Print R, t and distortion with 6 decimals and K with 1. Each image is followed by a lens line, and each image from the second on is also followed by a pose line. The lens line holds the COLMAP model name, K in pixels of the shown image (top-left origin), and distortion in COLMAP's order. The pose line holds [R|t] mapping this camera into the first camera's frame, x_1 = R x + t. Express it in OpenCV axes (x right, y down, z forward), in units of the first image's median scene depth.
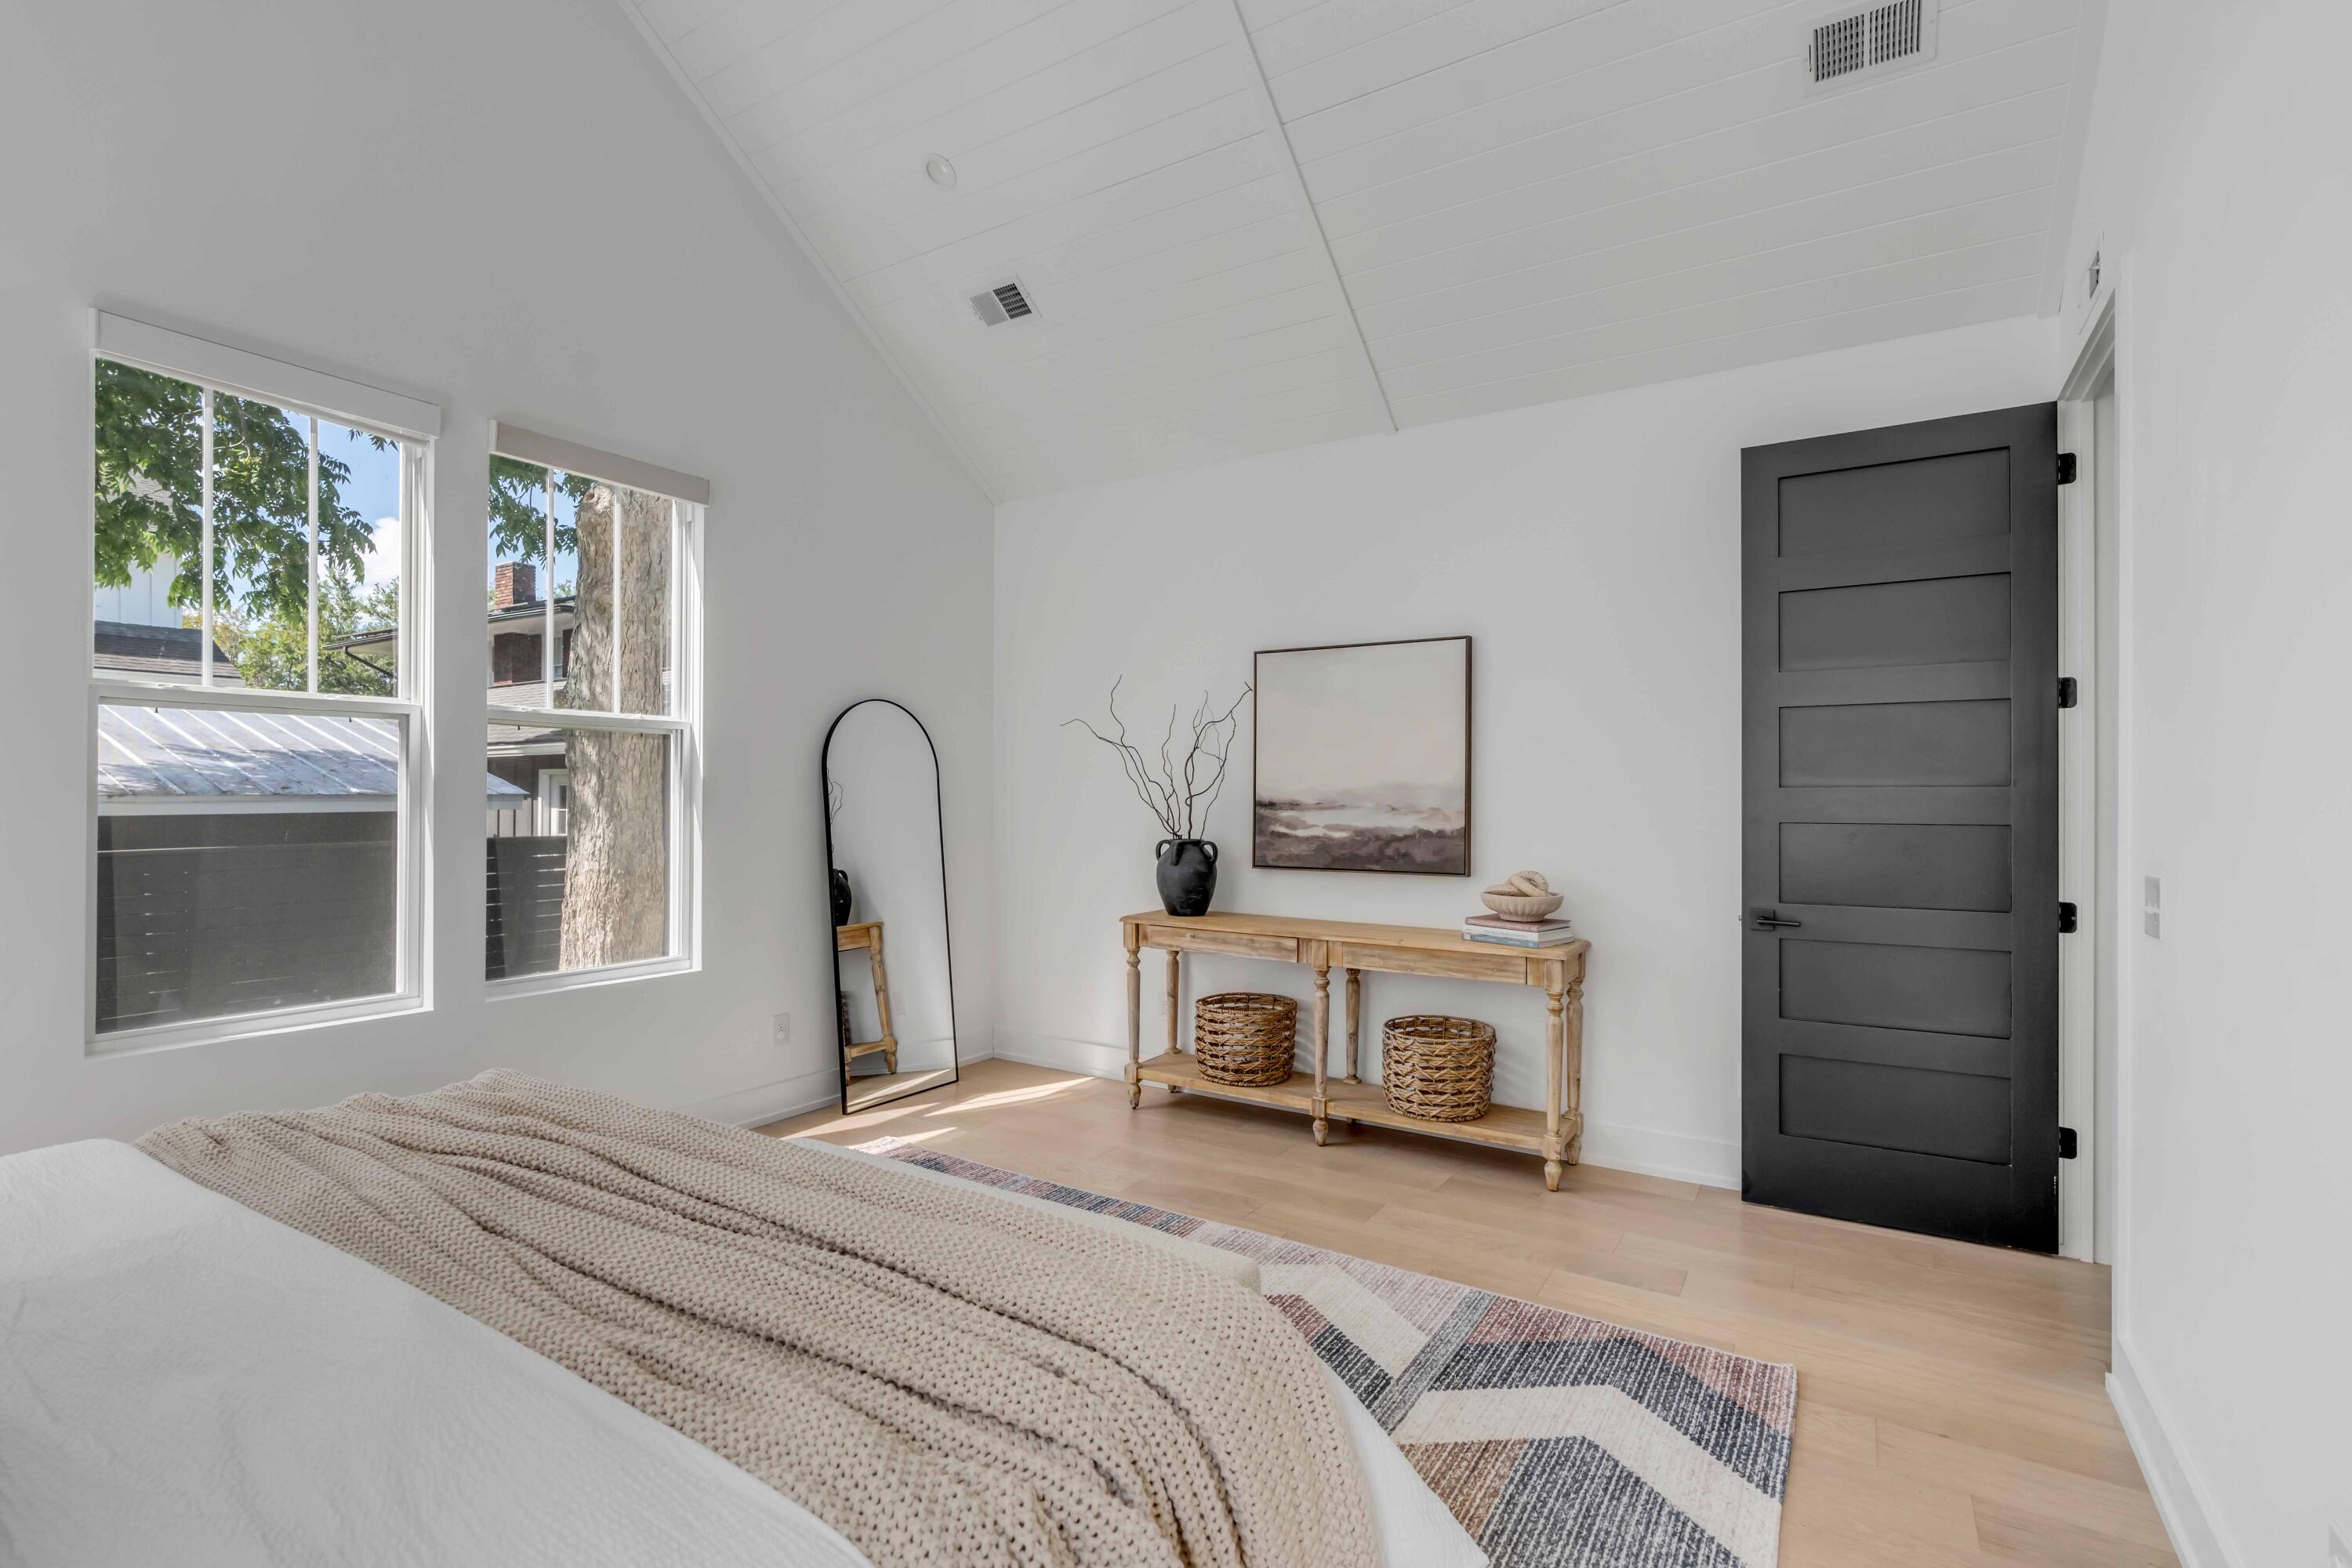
lens RADIAL K [[1088.5, 0, 1176.4], [0, 1088.5, 789.5], [0, 0, 1]] dist [0.001970, 0.001055]
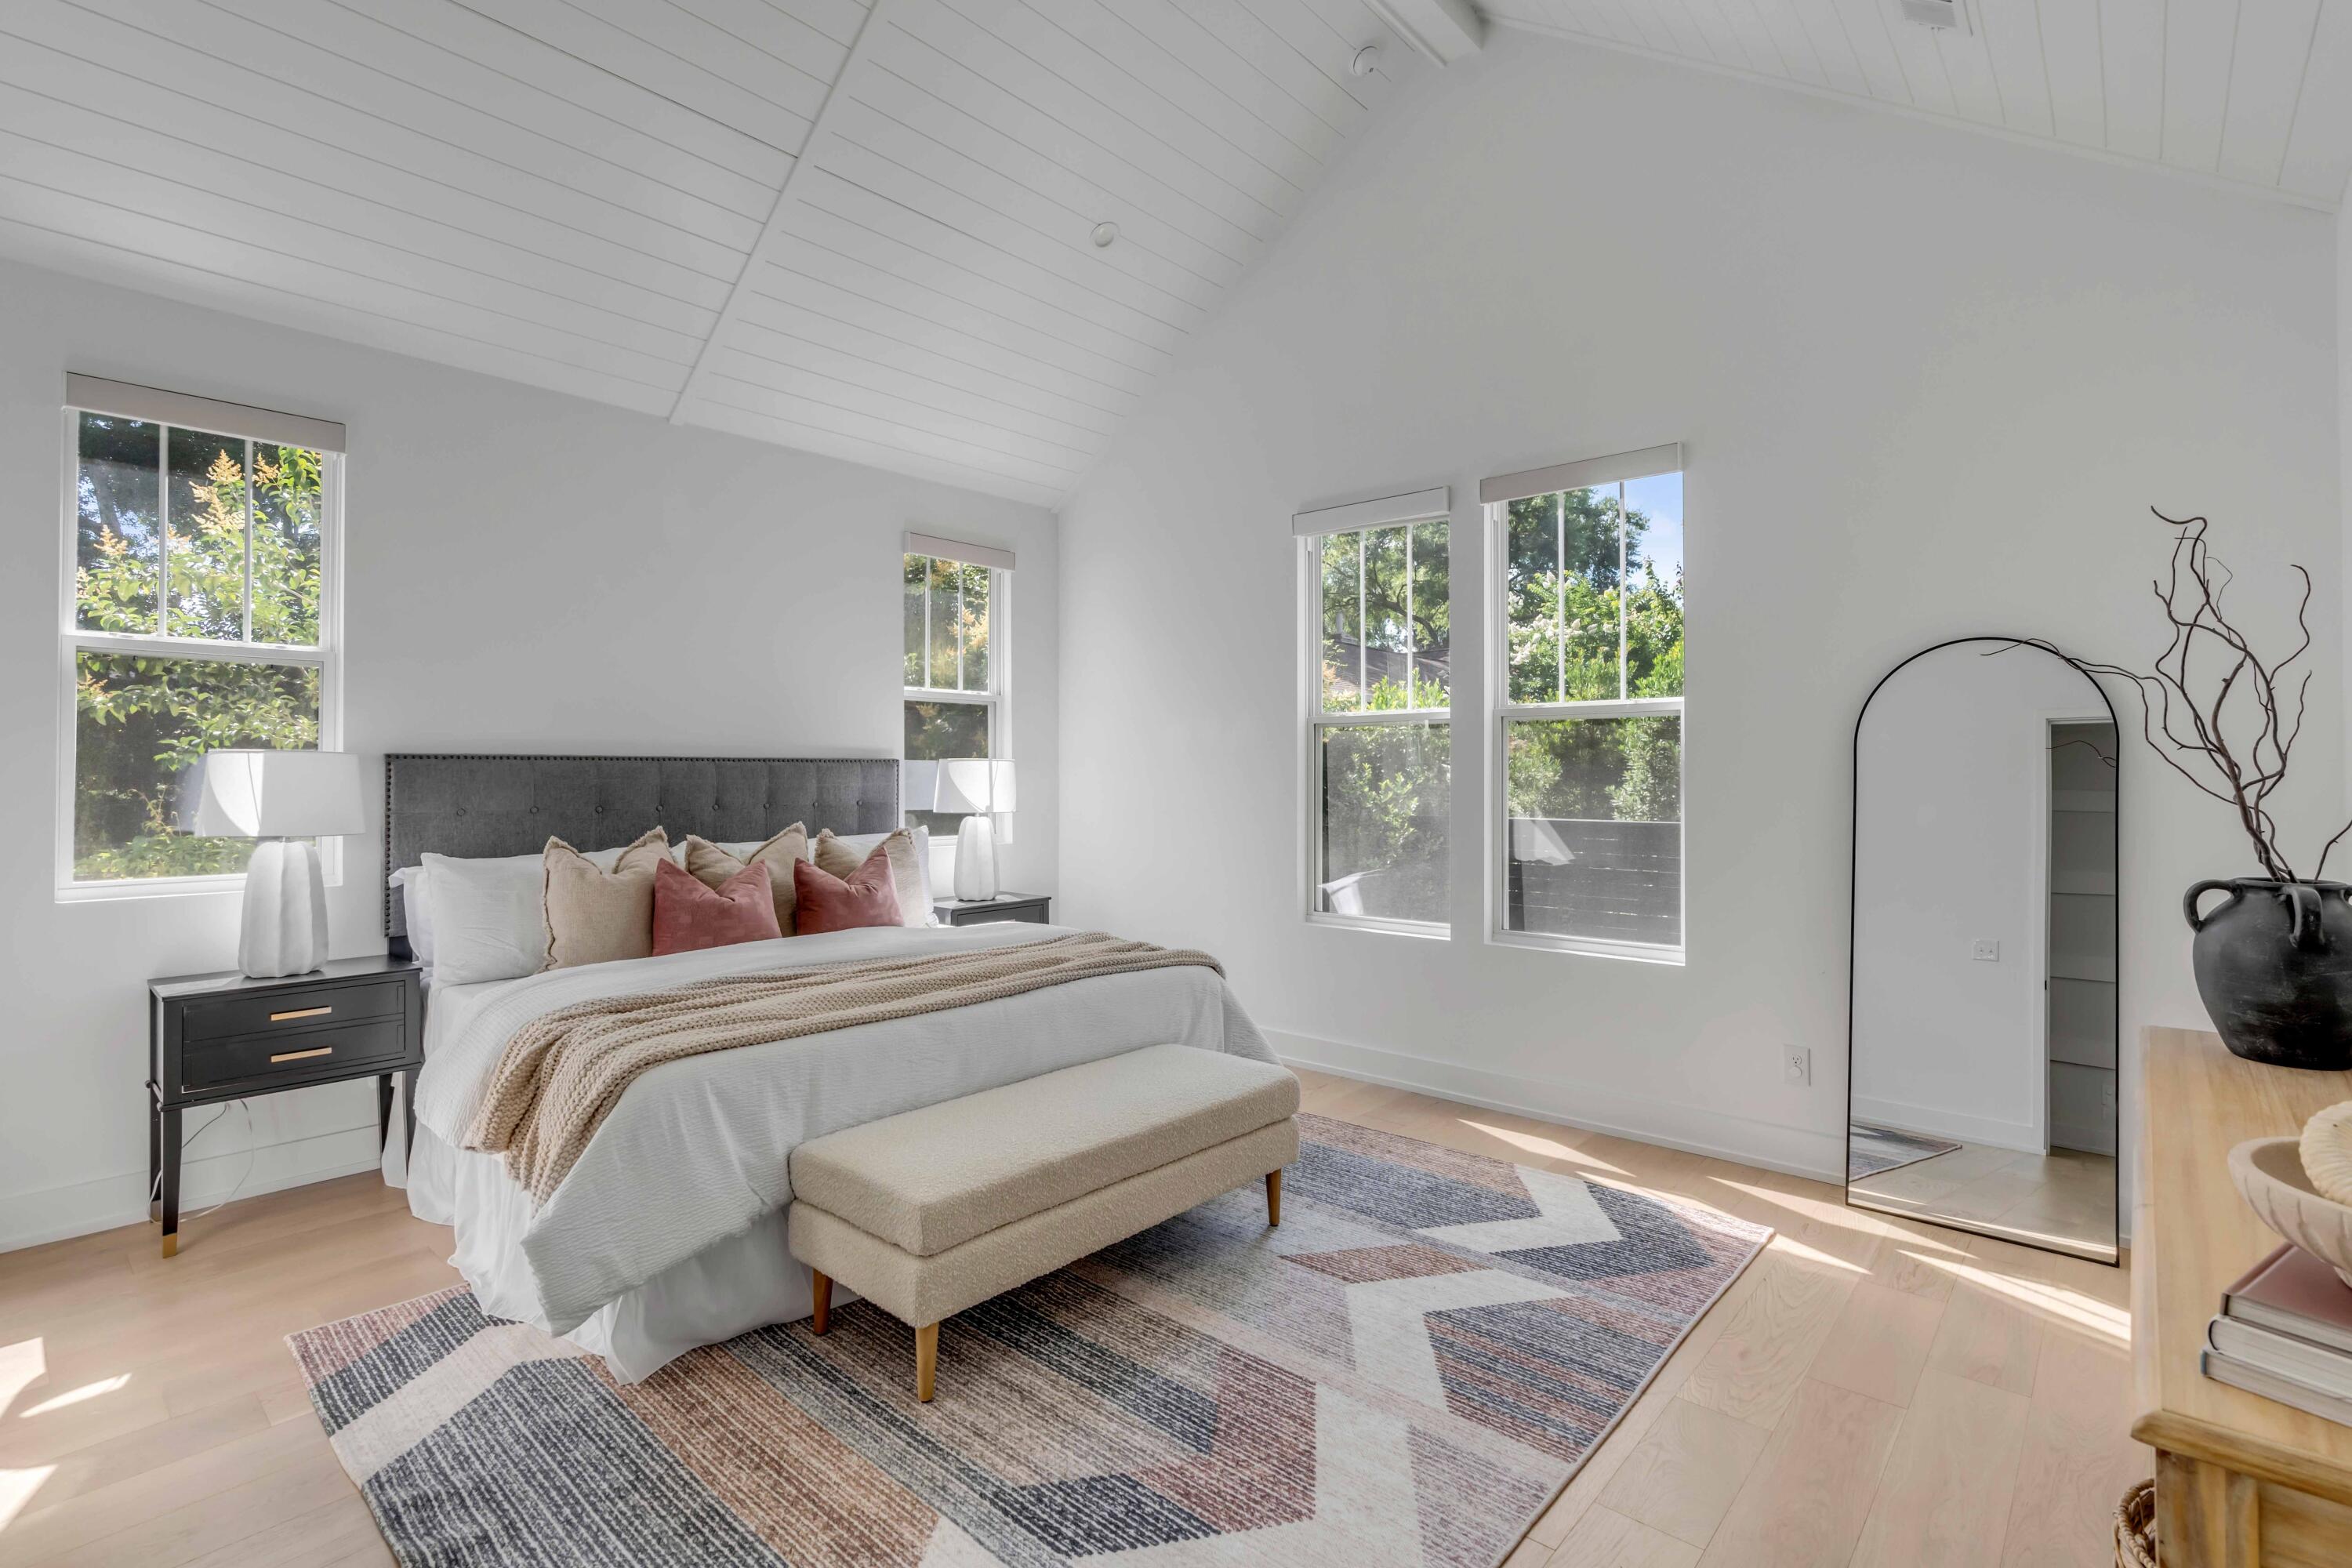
lens RADIAL K [[1088.5, 0, 1177.1], [0, 1088.5, 777.7], [0, 0, 1]] dist [0.001970, 0.001055]
pose [[-0.176567, 0.000436, -0.984288, 0.517969], [0.004155, 0.999991, -0.000302, 0.001739], [0.984280, -0.004143, -0.176568, 0.673143]]
